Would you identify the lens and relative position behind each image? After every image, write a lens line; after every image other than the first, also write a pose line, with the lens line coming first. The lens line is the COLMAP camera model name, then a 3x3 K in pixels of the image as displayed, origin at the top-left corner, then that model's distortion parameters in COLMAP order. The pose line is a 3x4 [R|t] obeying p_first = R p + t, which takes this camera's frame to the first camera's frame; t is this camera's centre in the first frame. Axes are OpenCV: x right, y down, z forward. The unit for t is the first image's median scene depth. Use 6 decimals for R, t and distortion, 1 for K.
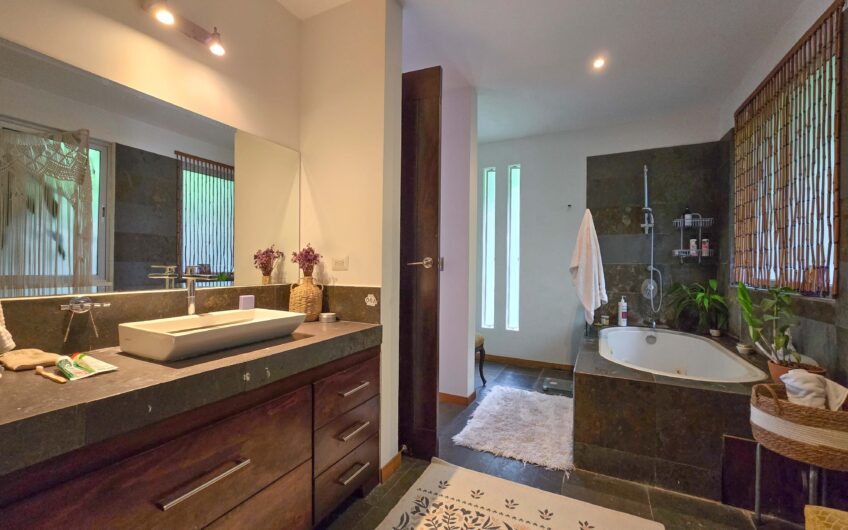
lens RADIAL K [[349.8, 0, 426.6], [0, 349.8, 265.3], [0, 0, 1]] dist [-0.003456, 0.001588]
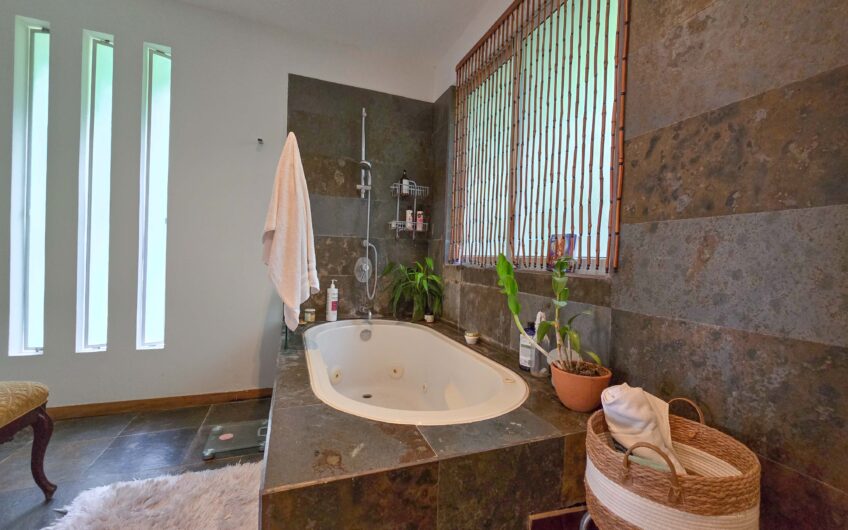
lens RADIAL K [[349.8, 0, 427.6], [0, 349.8, 263.0], [0, 0, 1]] dist [-0.003456, 0.001588]
pose [[0.673232, 0.001334, 0.739430, 0.164388], [-0.025648, 0.999439, 0.021548, 0.033479], [-0.738987, -0.033471, 0.672888, 0.388930]]
